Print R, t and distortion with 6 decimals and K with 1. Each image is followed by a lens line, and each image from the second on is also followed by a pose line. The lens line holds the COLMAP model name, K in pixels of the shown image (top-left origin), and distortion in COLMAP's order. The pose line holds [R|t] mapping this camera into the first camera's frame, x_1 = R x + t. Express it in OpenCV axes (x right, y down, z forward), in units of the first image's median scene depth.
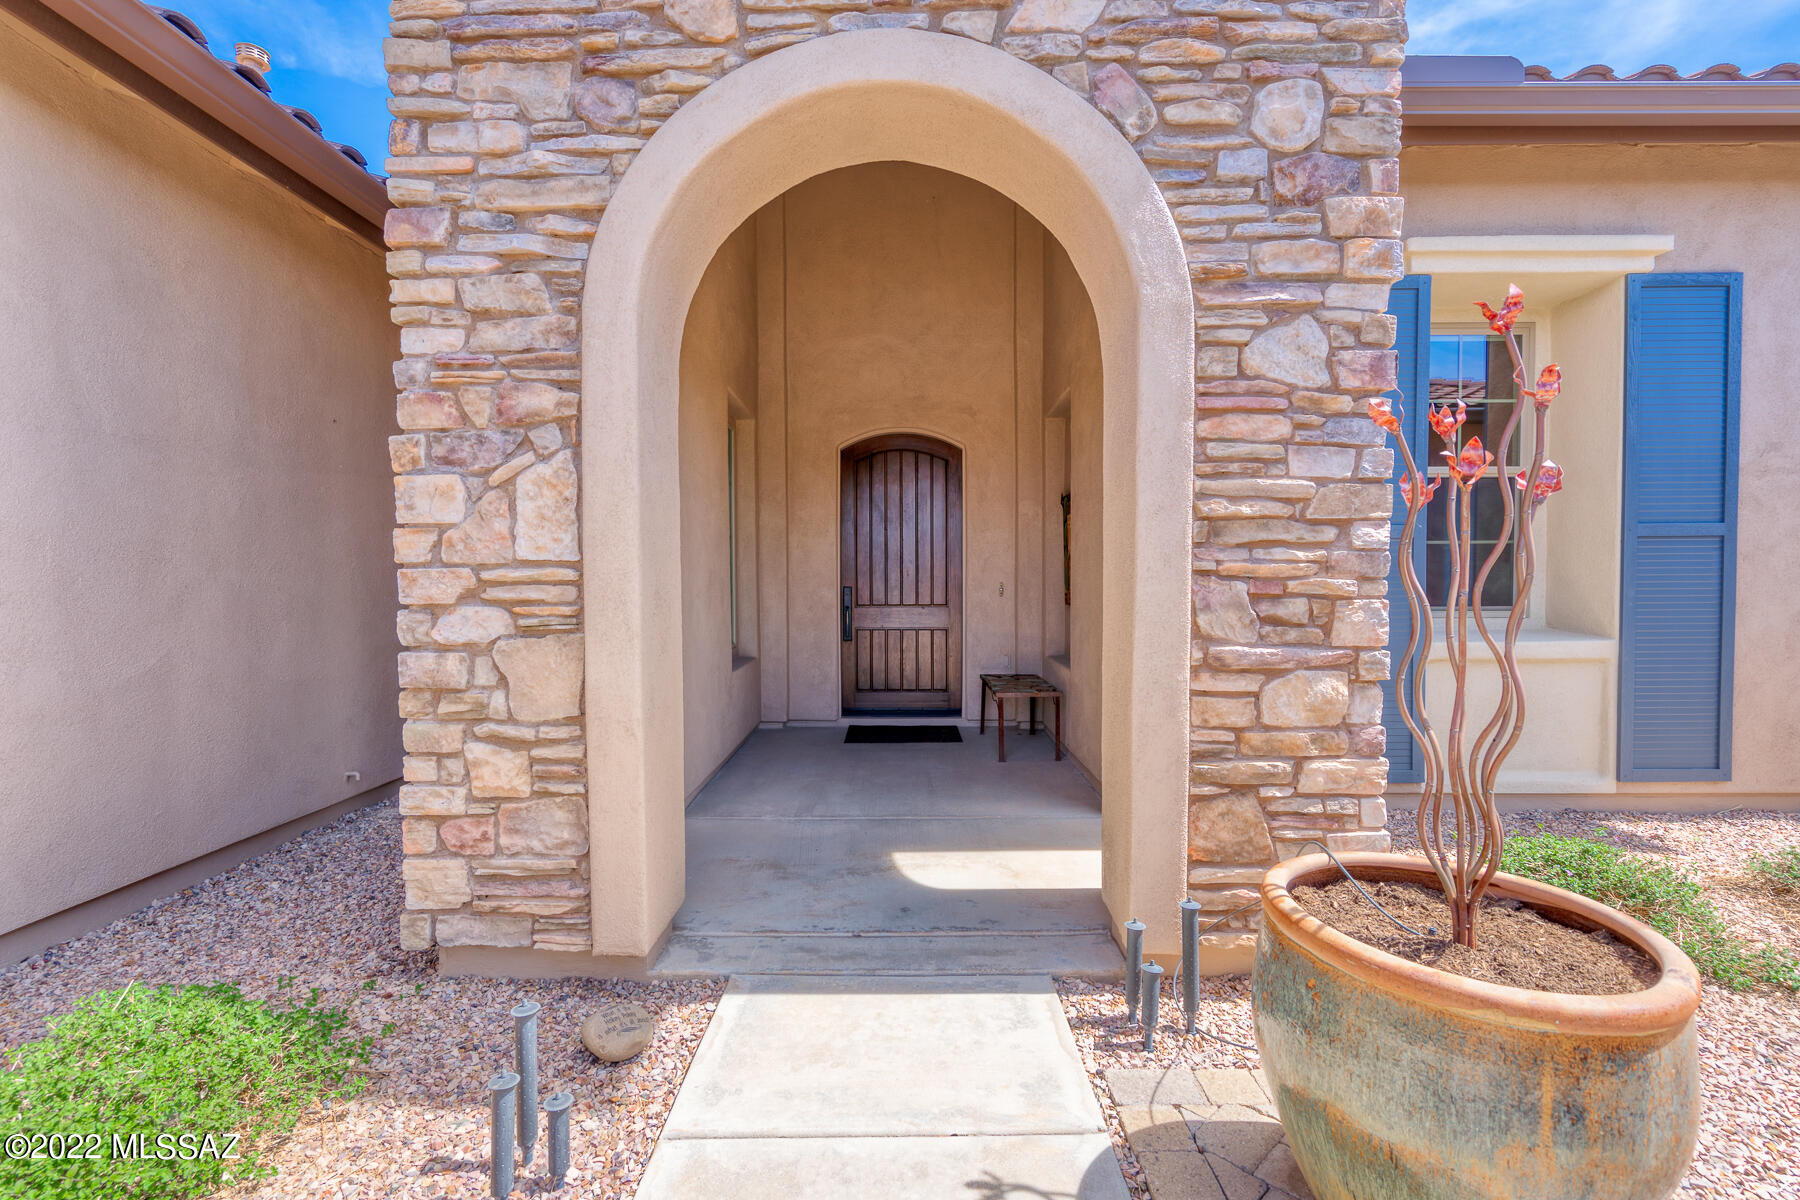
lens RADIAL K [[826.9, 0, 900.0], [0, 826.9, 600.0], [0, 0, 1]] dist [0.000880, 0.000097]
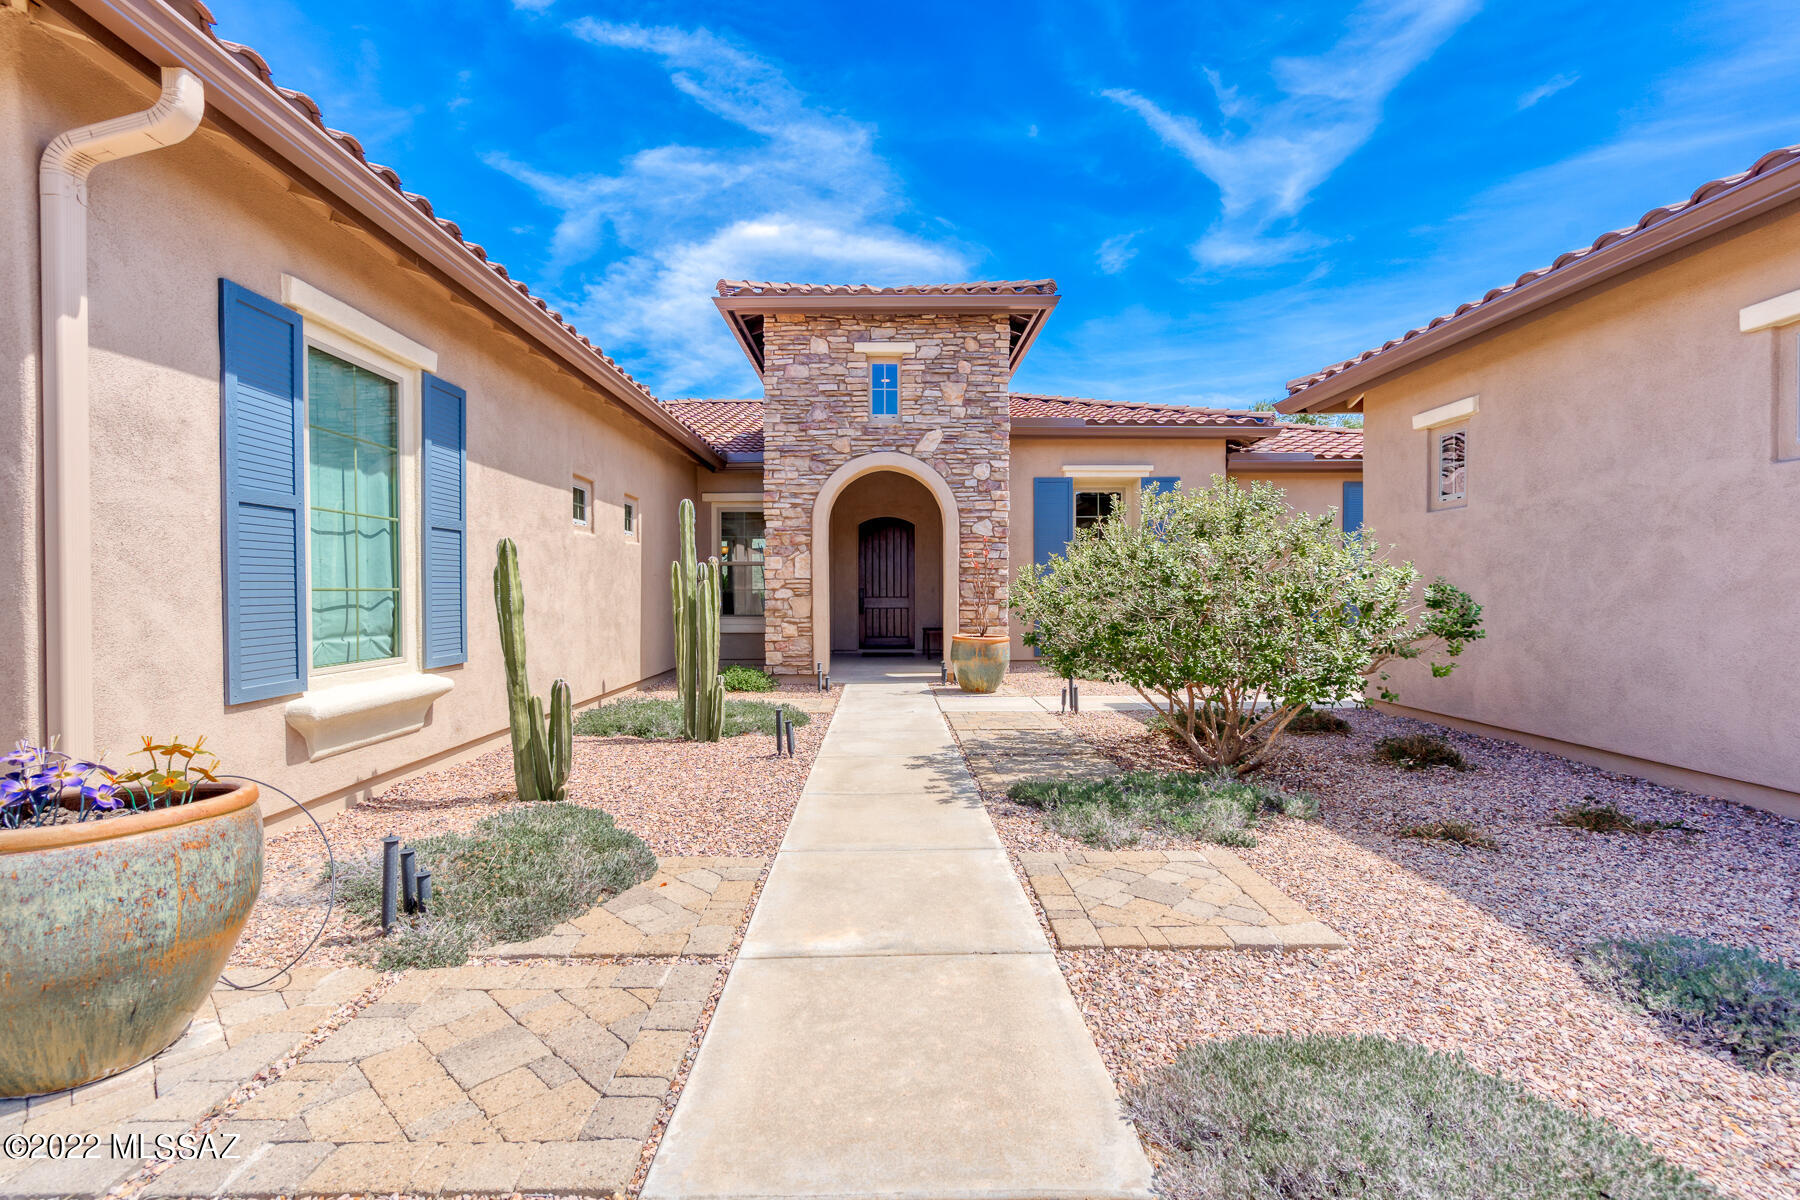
lens RADIAL K [[826.9, 0, 900.0], [0, 826.9, 600.0], [0, 0, 1]] dist [0.000880, 0.000097]
pose [[0.999676, -0.000351, 0.025456, -0.049753], [0.000701, 0.999905, -0.013762, 0.117378], [-0.025449, 0.013775, 0.999581, -3.076601]]
